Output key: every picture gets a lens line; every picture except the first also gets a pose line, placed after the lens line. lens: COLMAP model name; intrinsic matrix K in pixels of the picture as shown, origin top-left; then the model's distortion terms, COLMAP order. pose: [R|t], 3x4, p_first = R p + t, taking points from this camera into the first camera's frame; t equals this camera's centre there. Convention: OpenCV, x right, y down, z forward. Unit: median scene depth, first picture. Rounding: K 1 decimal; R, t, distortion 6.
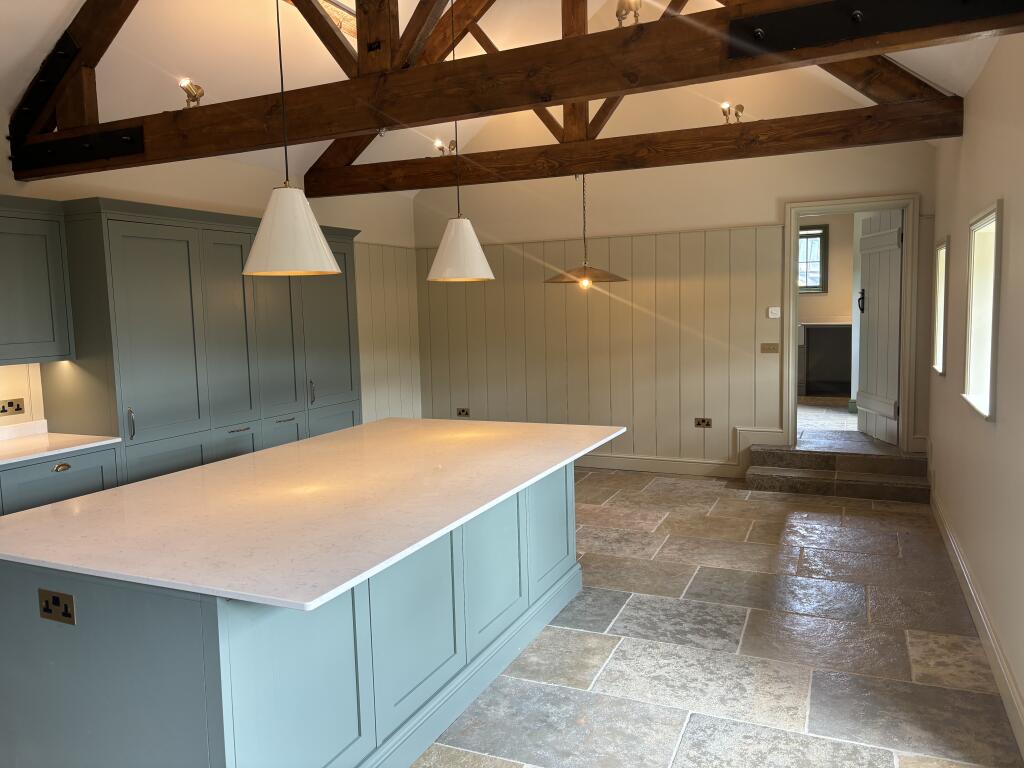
lens RADIAL K [[772.8, 0, 508.3], [0, 772.8, 381.5], [0, 0, 1]] dist [0.045297, -0.028409]
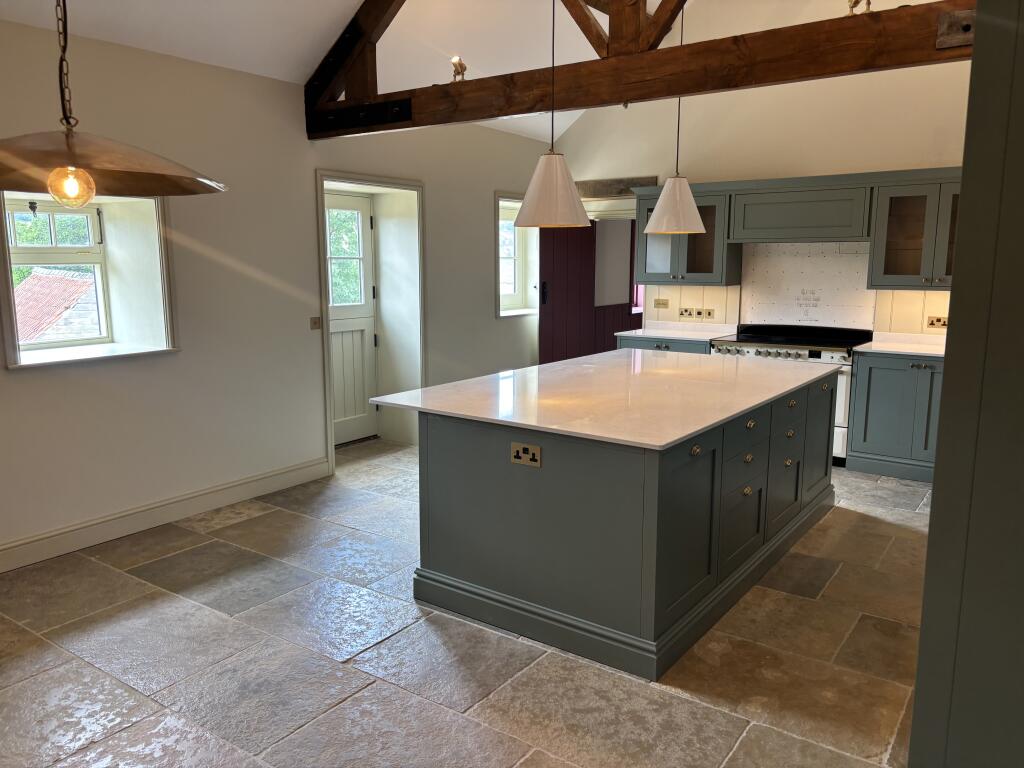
lens RADIAL K [[772.8, 0, 518.5], [0, 772.8, 387.8], [0, 0, 1]] dist [0.045297, -0.028409]
pose [[-0.981970, -0.008281, 0.188855, -0.223710], [0.041397, 0.965370, 0.257580, -0.213592], [-0.184448, 0.260754, -0.947621, 2.215101]]
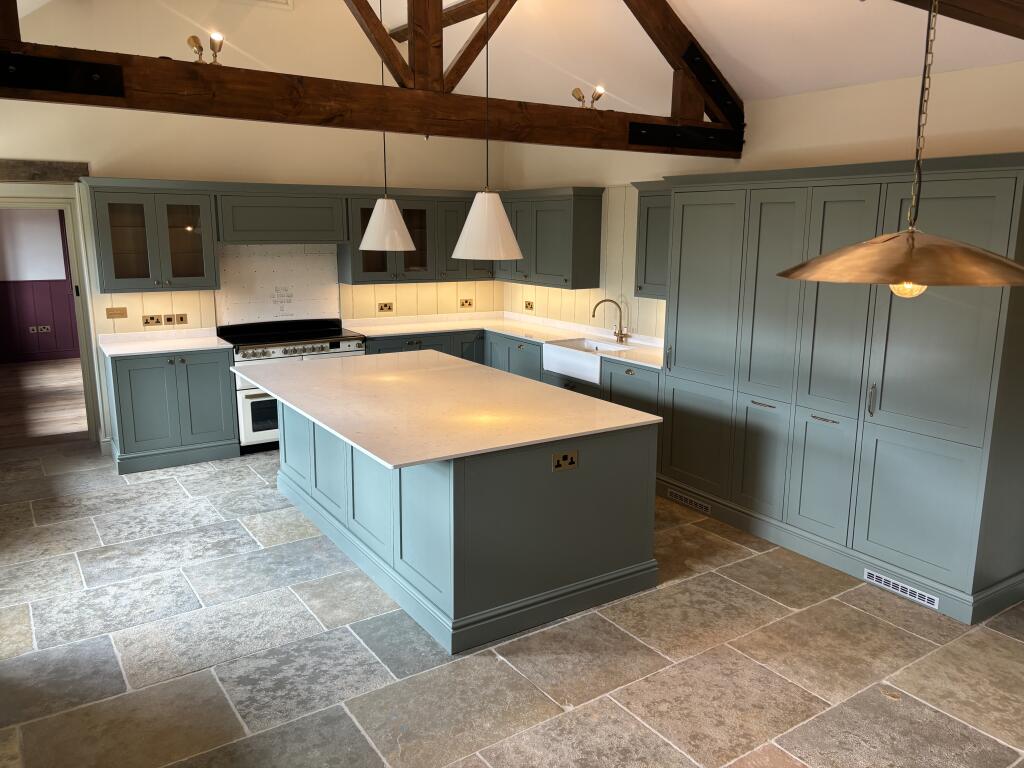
lens RADIAL K [[772.8, 0, 514.4], [0, 772.8, 383.7], [0, 0, 1]] dist [0.045297, -0.028409]
pose [[-0.528515, 0.192340, -0.826848, 0.858774], [-0.076275, 0.959297, 0.271904, -0.284606], [0.845490, 0.206774, -0.492332, 1.790645]]
